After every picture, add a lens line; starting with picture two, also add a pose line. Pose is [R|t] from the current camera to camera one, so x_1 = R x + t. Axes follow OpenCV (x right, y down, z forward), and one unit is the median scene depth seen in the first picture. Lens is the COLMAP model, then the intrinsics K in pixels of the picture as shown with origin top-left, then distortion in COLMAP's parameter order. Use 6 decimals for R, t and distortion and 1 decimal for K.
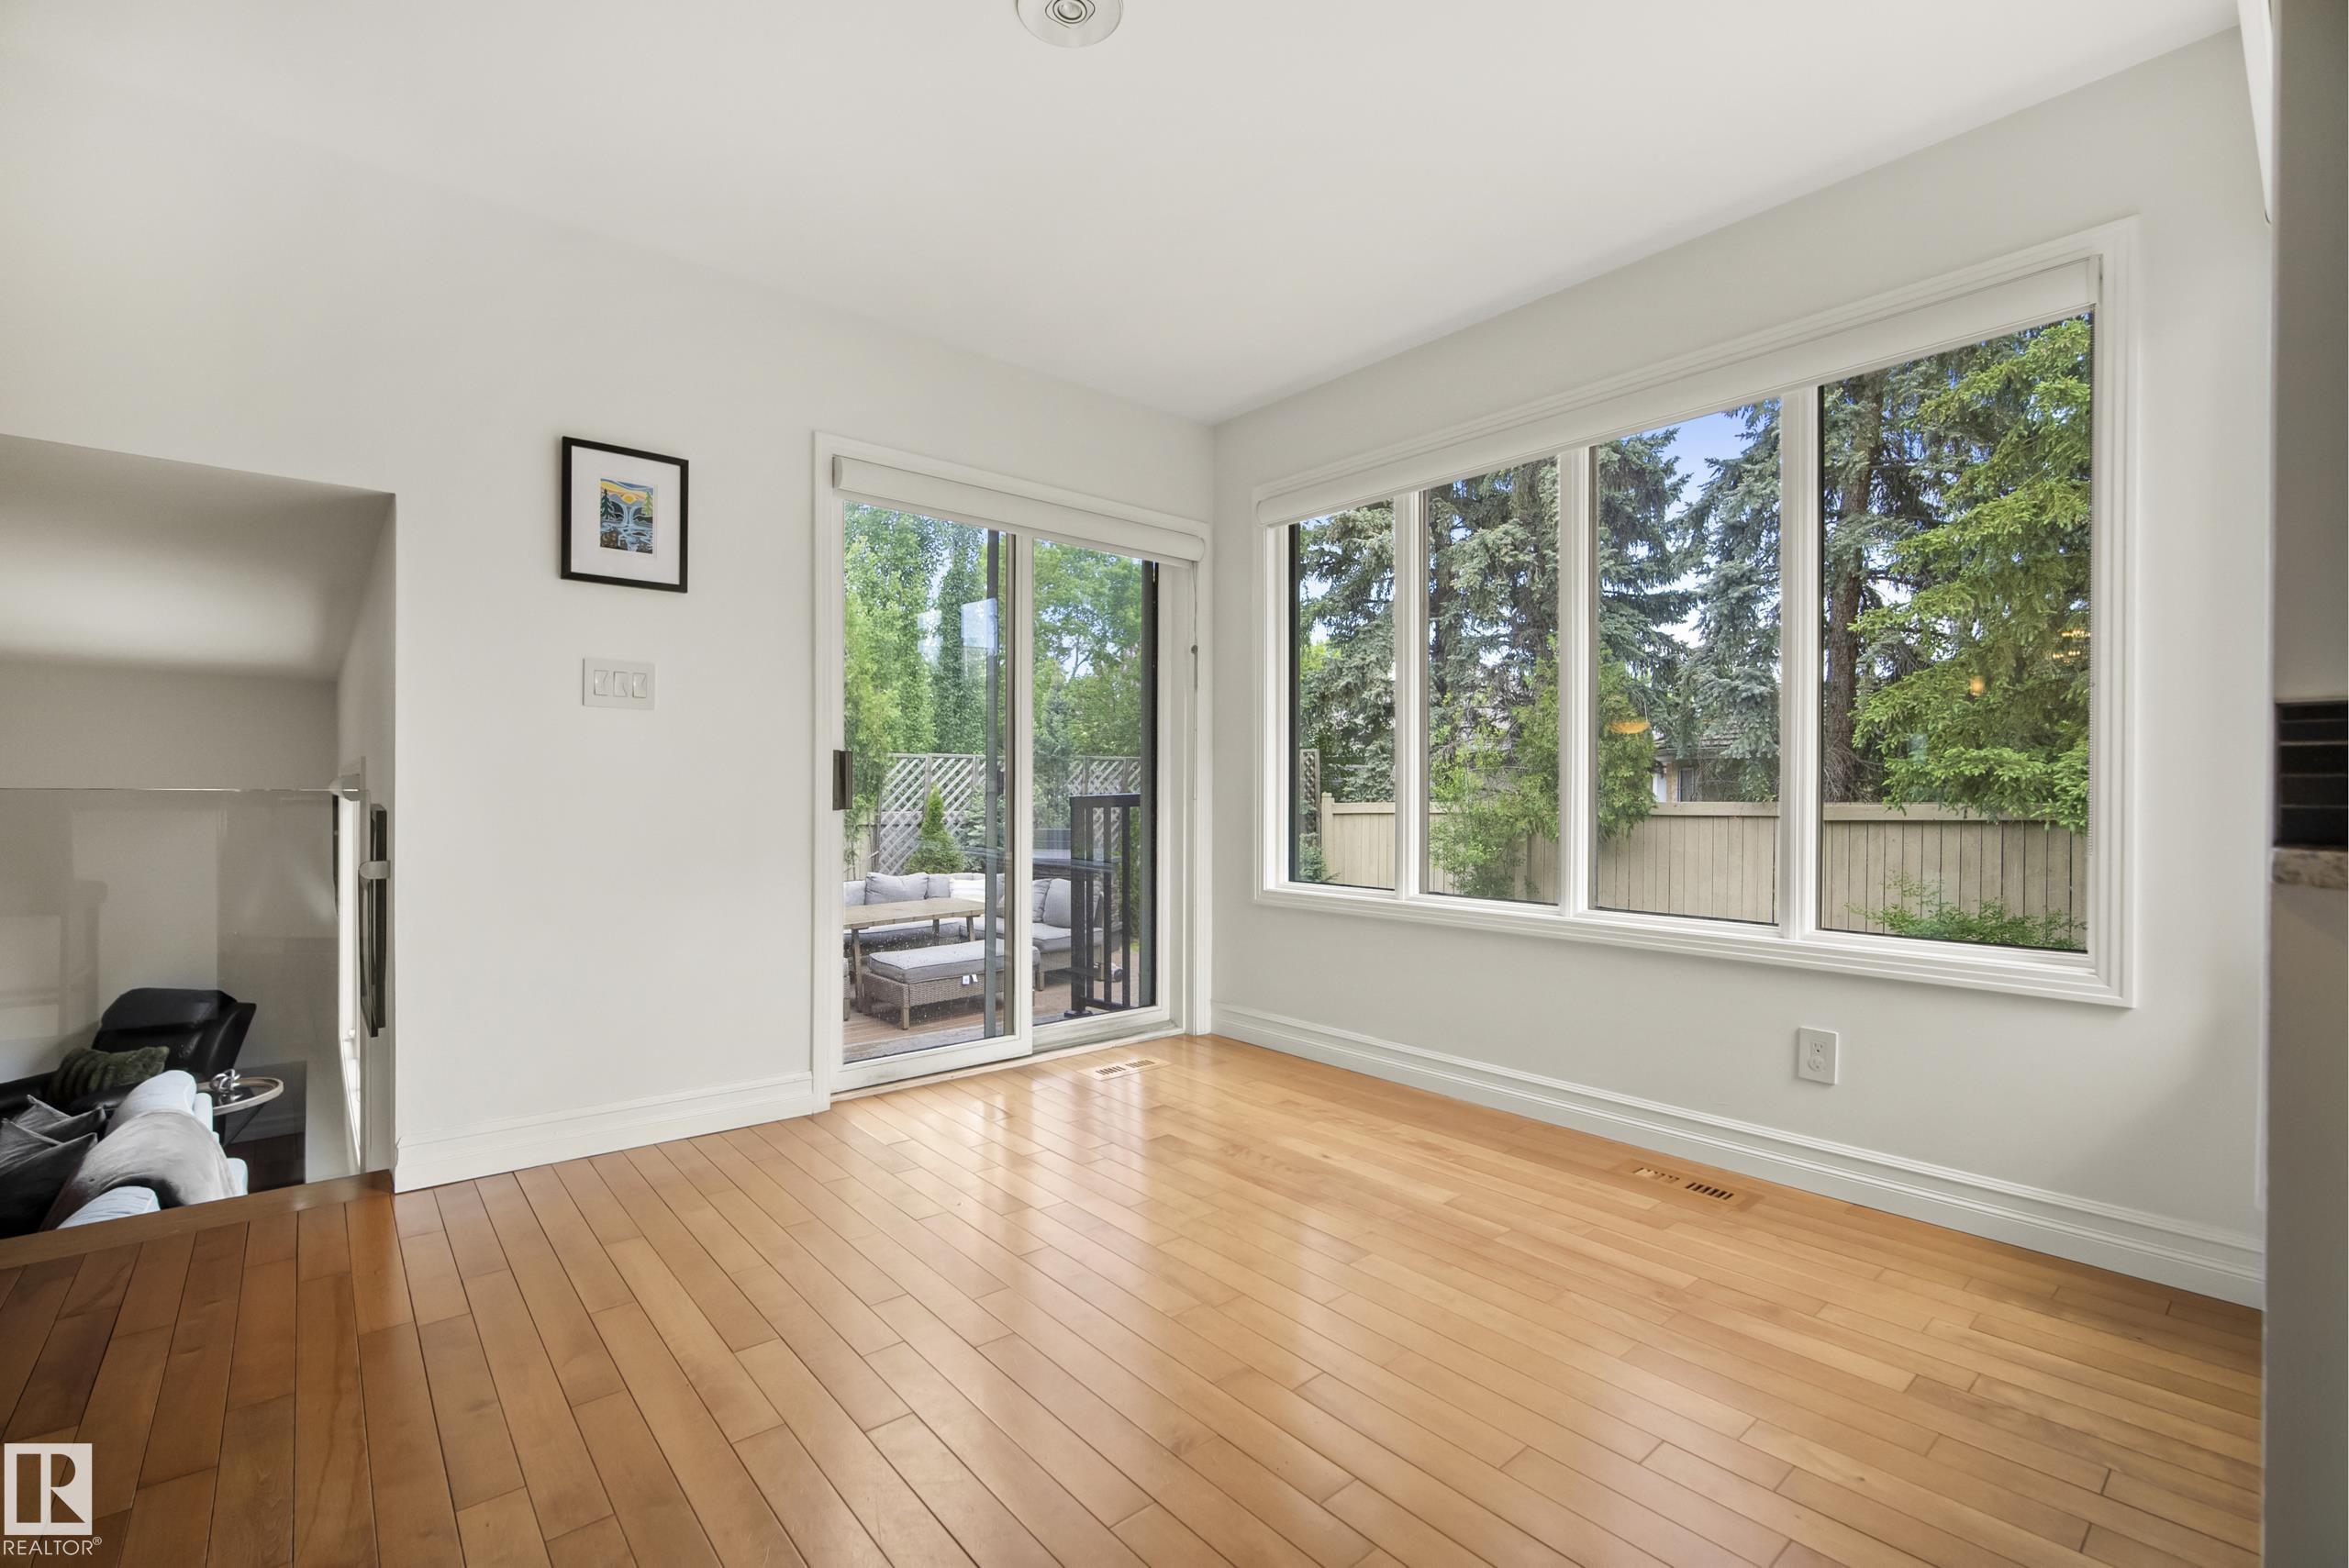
lens RADIAL K [[1022.4, 0, 1169.6], [0, 1022.4, 787.5], [0, 0, 1]] dist [-0.002593, 0.000039]
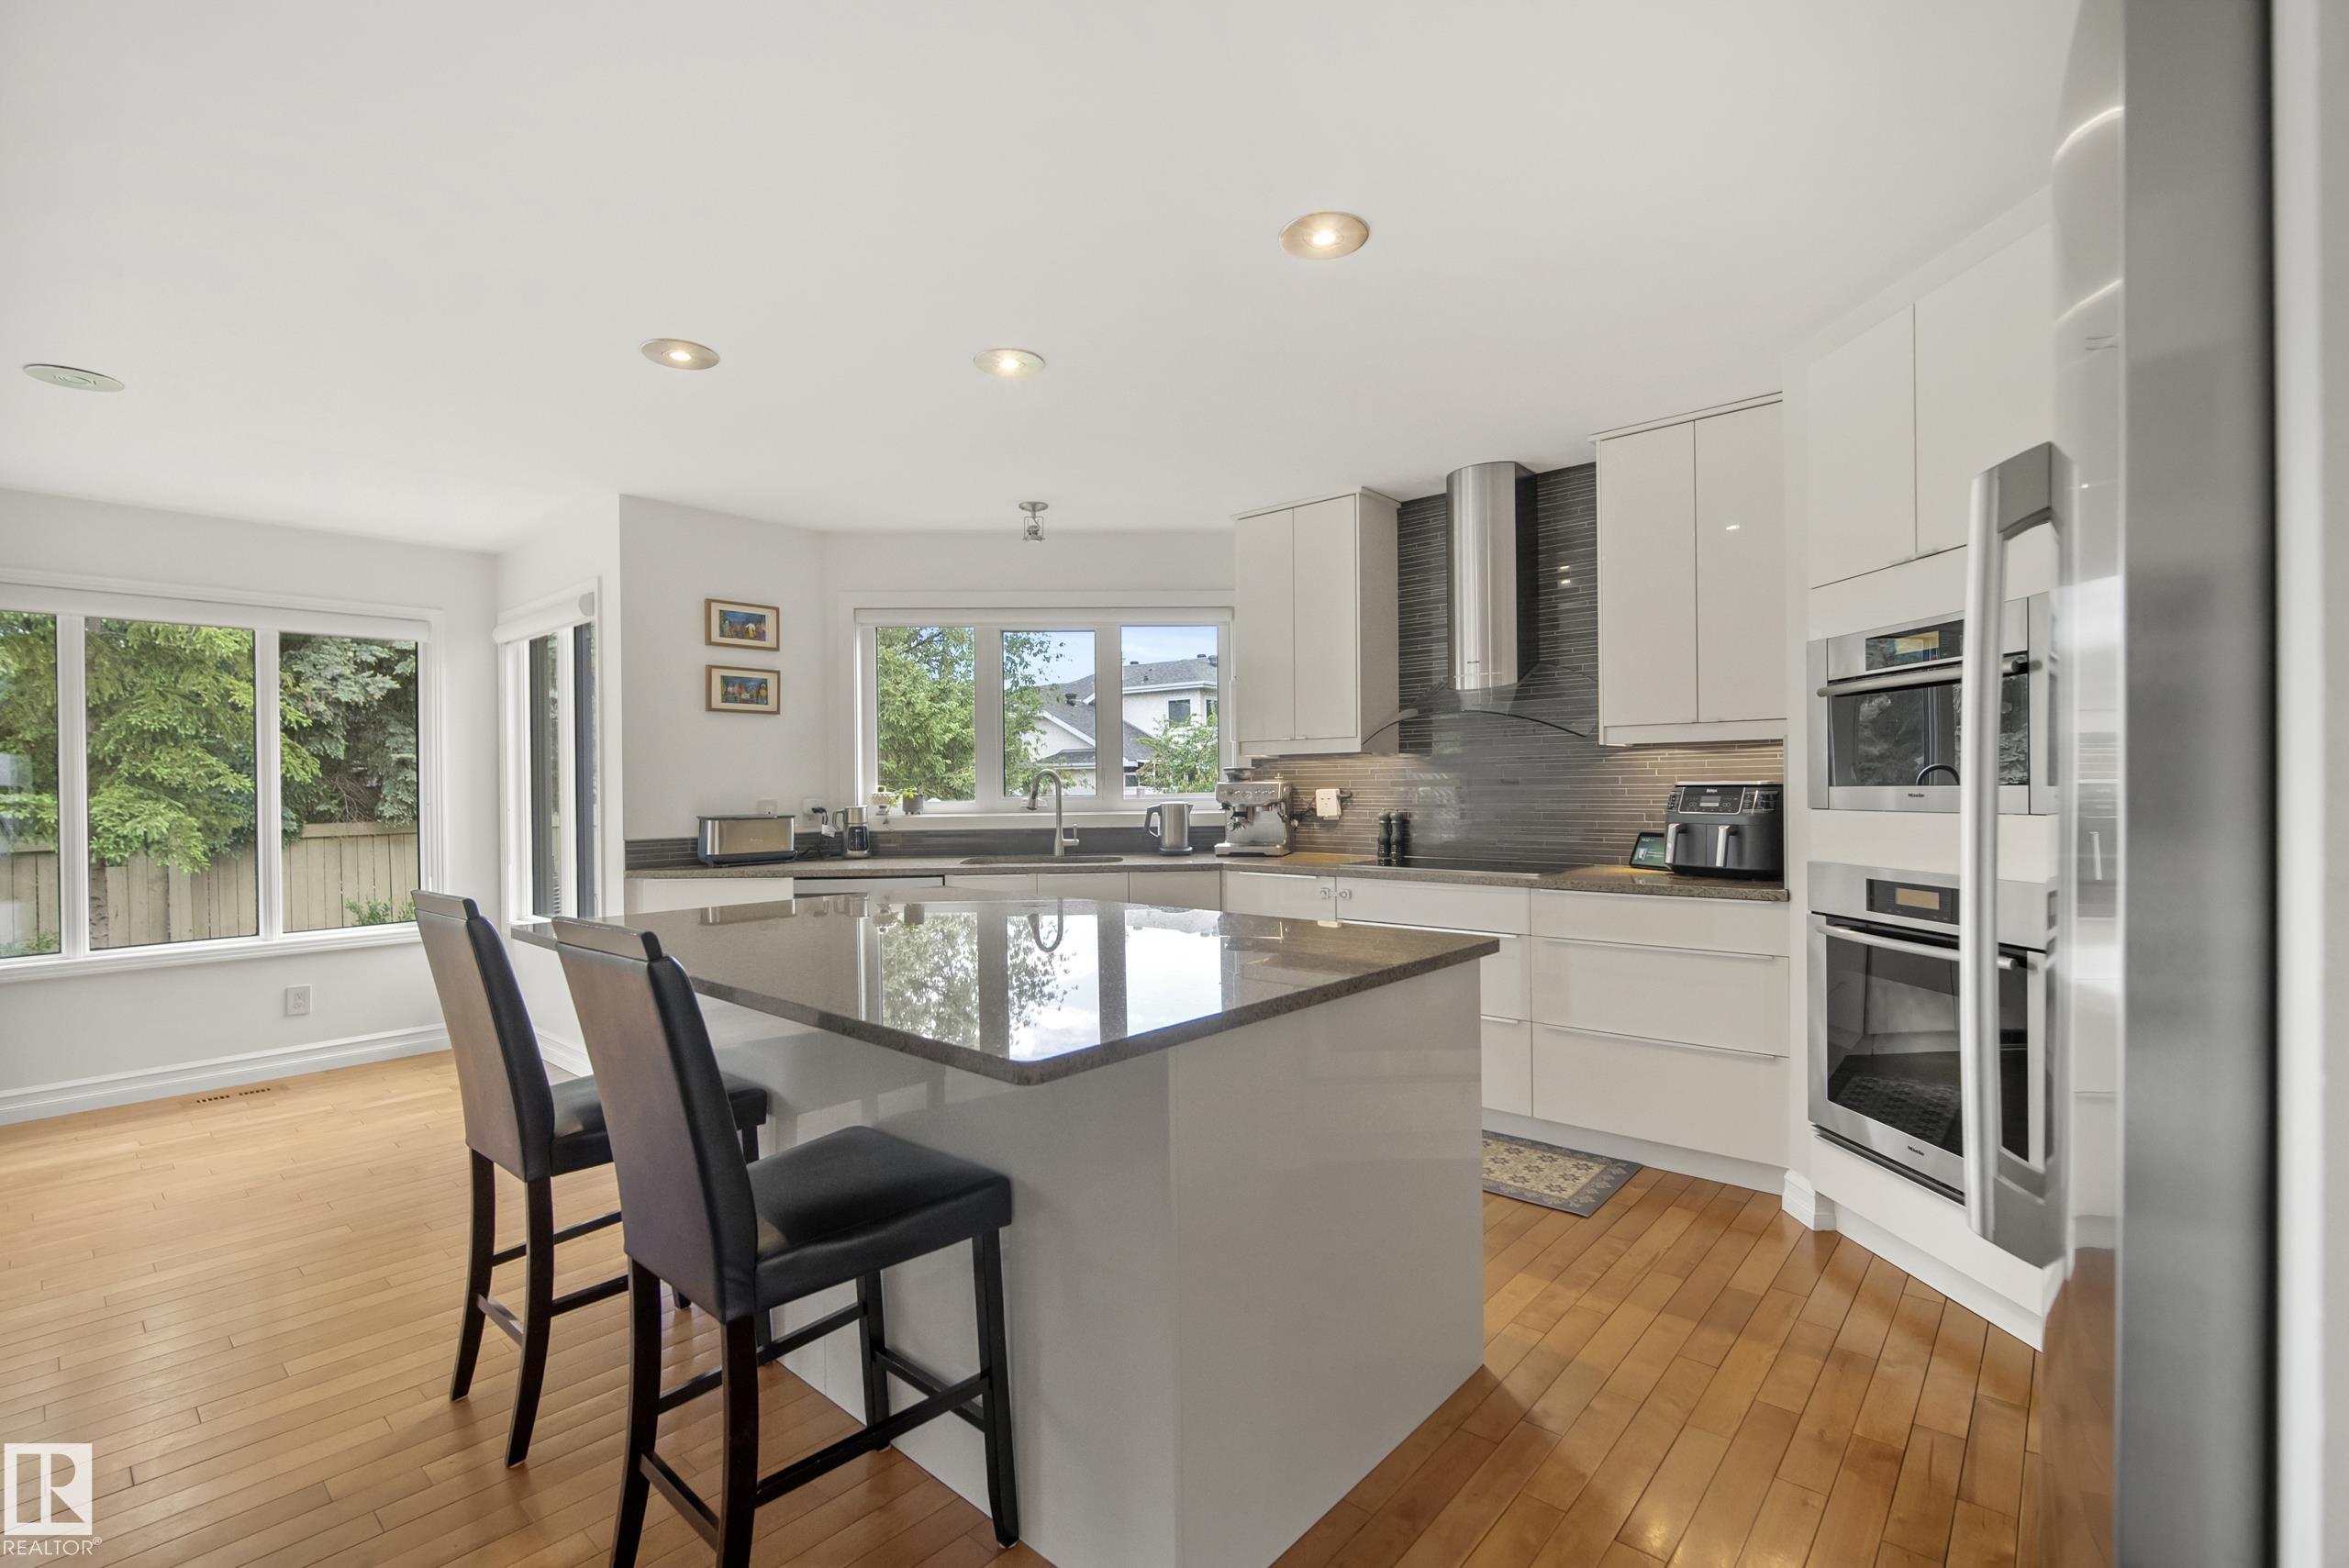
lens RADIAL K [[1046.7, 0, 1174.5], [0, 1046.7, 784.0], [0, 0, 1]] dist [-0.009871, 0.000055]
pose [[-0.135220, -0.001313, 0.990815, -1.303480], [0.008491, 0.999961, 0.002483, -0.107330], [-0.990779, 0.008749, -0.135204, -0.280499]]
